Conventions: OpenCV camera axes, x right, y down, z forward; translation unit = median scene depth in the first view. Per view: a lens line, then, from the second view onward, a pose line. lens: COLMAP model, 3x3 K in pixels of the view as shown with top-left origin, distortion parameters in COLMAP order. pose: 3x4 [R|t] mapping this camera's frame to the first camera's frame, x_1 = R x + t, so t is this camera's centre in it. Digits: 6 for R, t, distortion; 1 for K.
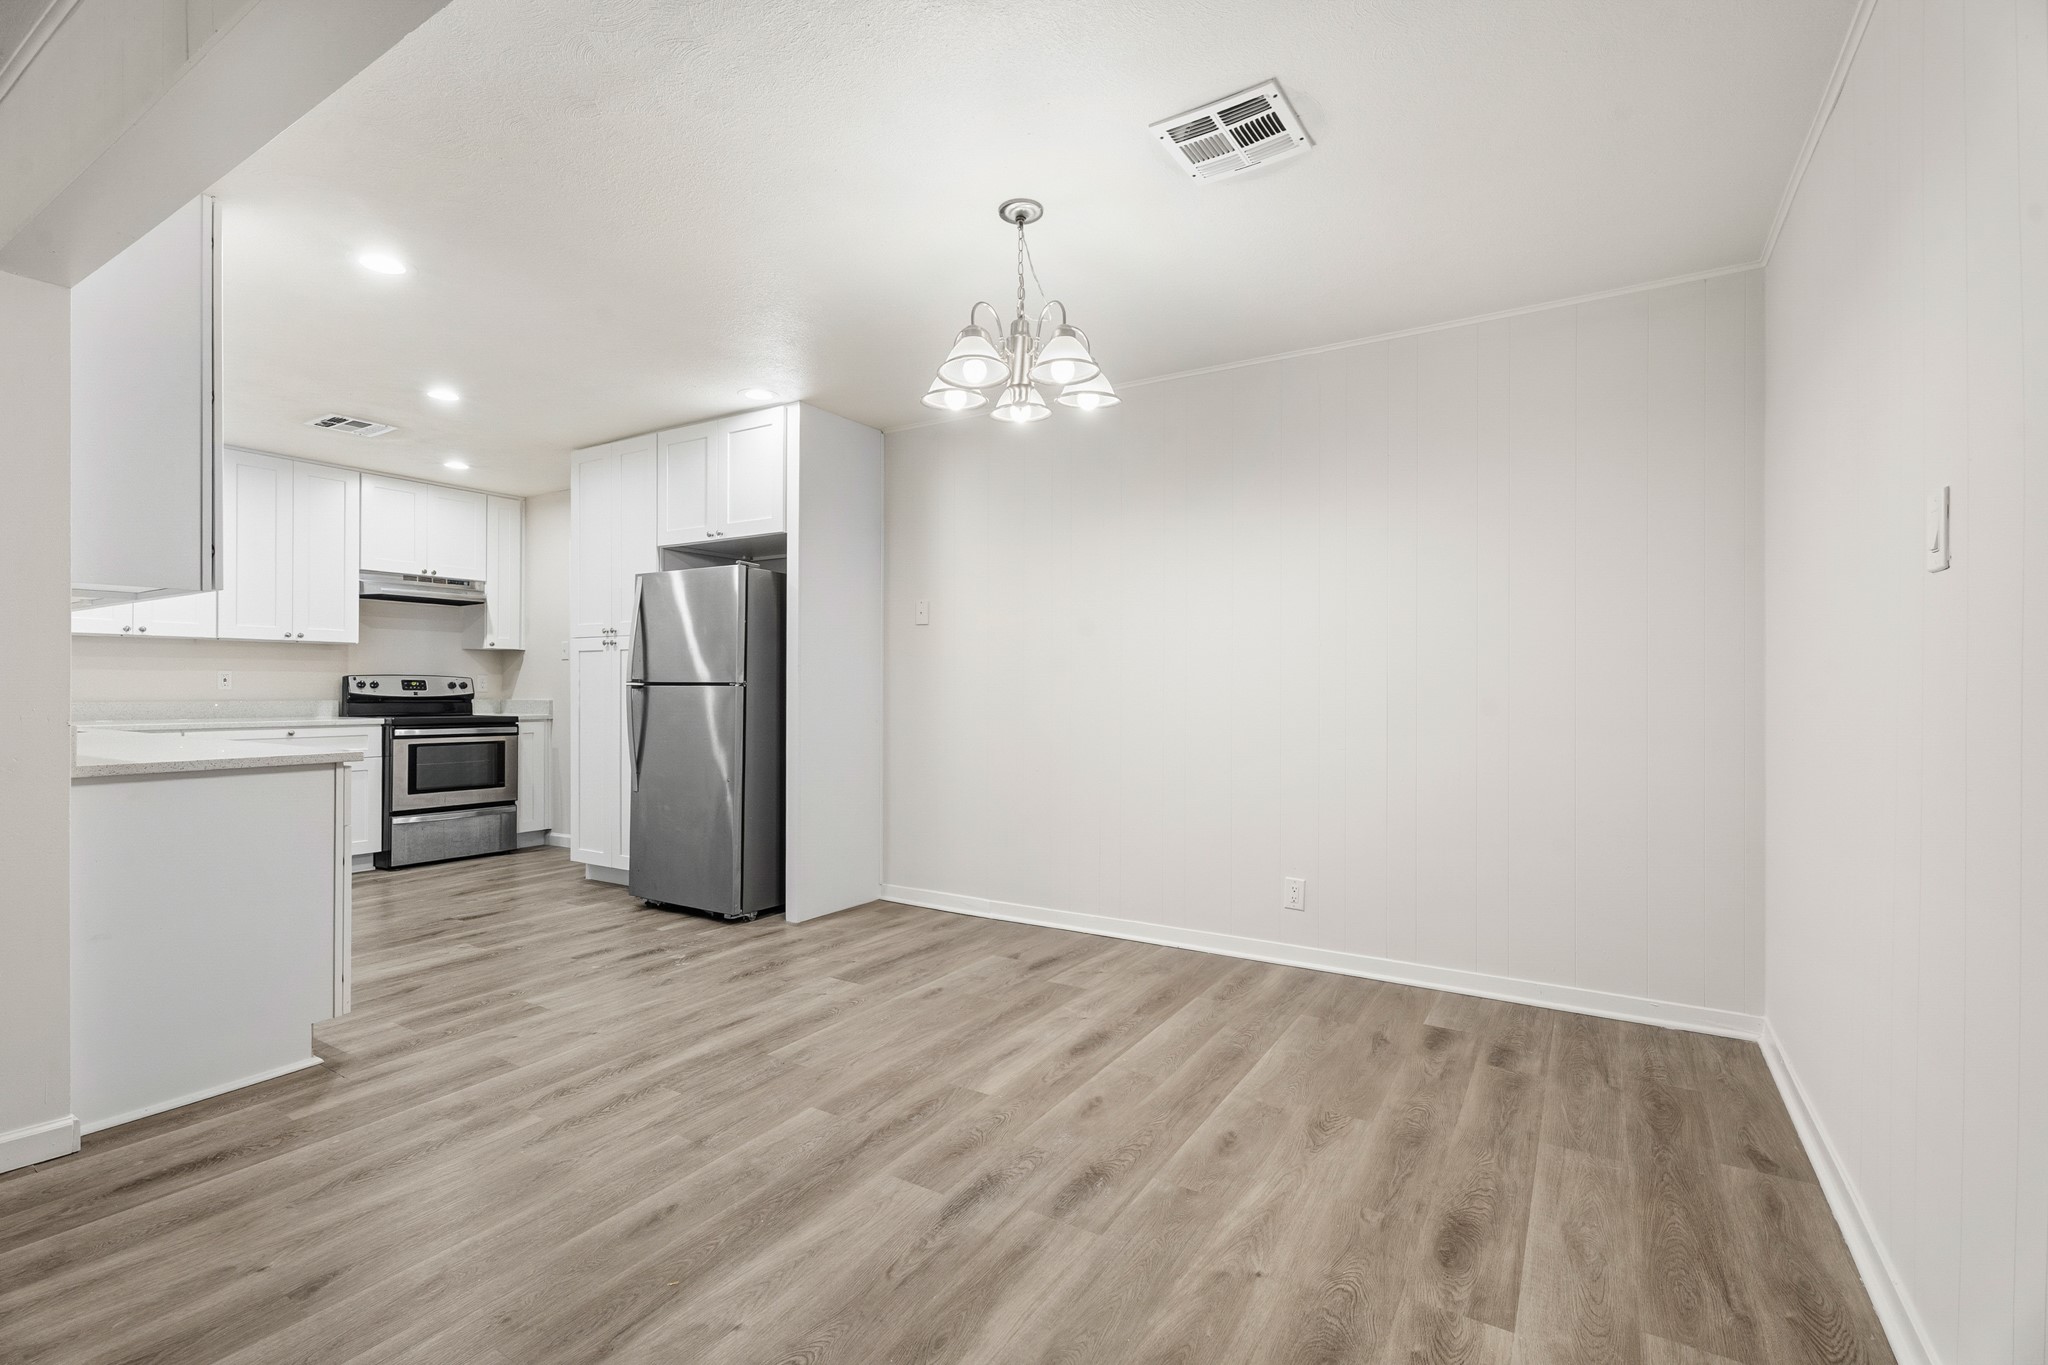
lens RADIAL K [[918.9, 0, 1022.6], [0, 918.9, 687.6], [0, 0, 1]] dist [0.005083, -0.003501]
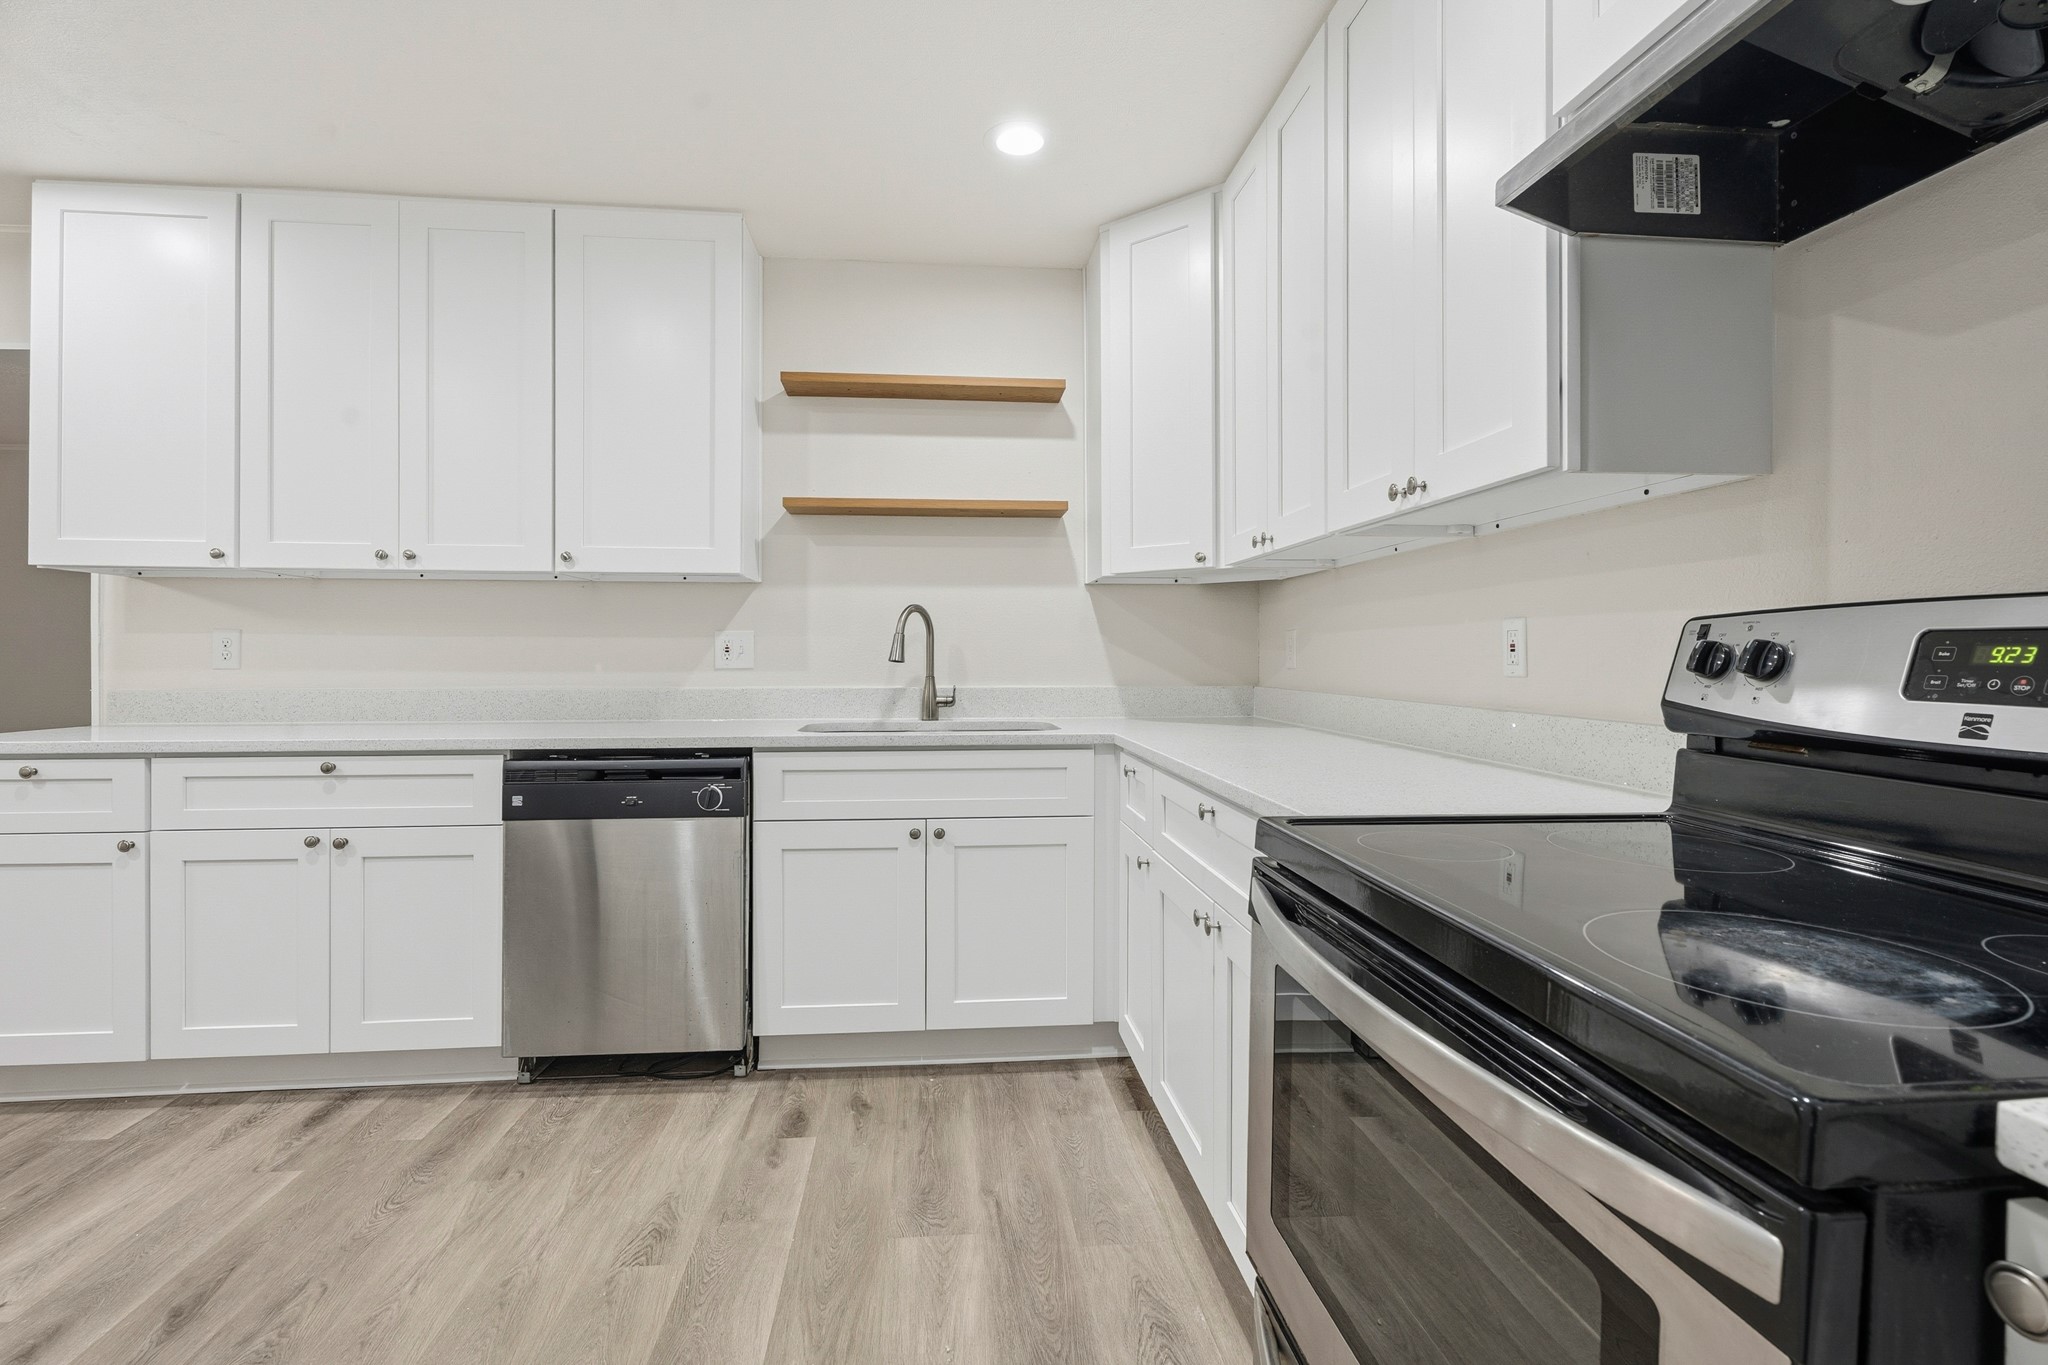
lens RADIAL K [[918.9, 0, 1017.3], [0, 918.9, 667.6], [0, 0, 1]] dist [0.005083, -0.003501]
pose [[-0.789561, 0.001487, -0.613671, -0.592849], [-0.000566, 0.999995, 0.003151, -0.003703], [0.613672, 0.002836, -0.789556, 1.320277]]
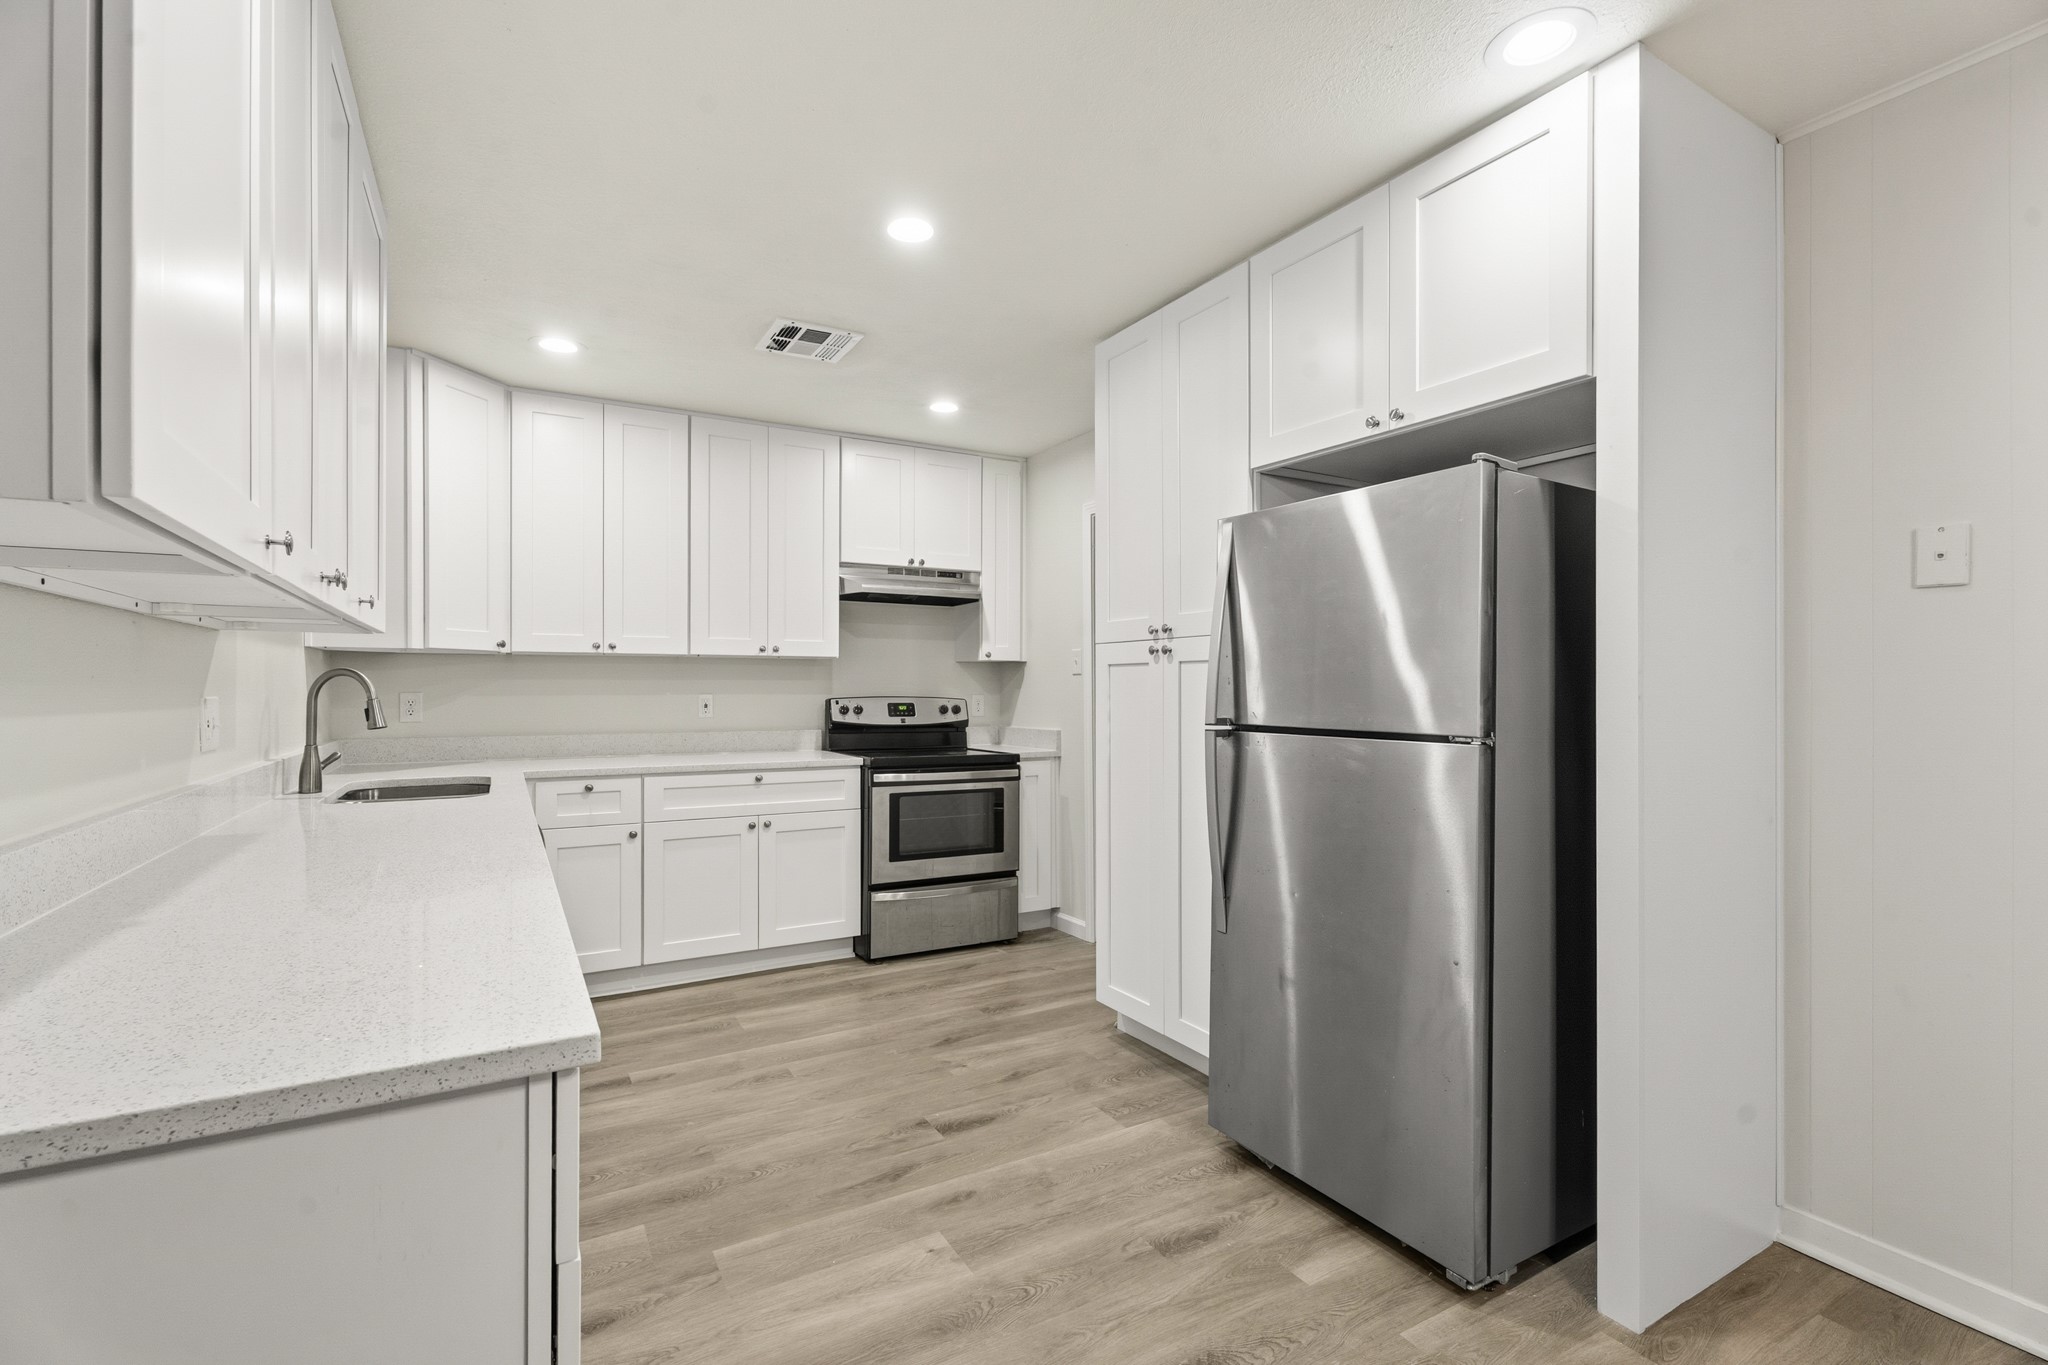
lens RADIAL K [[918.9, 0, 1016.5], [0, 918.9, 686.9], [0, 0, 1]] dist [0.005083, -0.003501]
pose [[0.879125, -0.003319, -0.476580, -0.268257], [0.002539, 0.999994, -0.002281, -0.025892], [0.476585, 0.000795, 0.879128, 0.473395]]
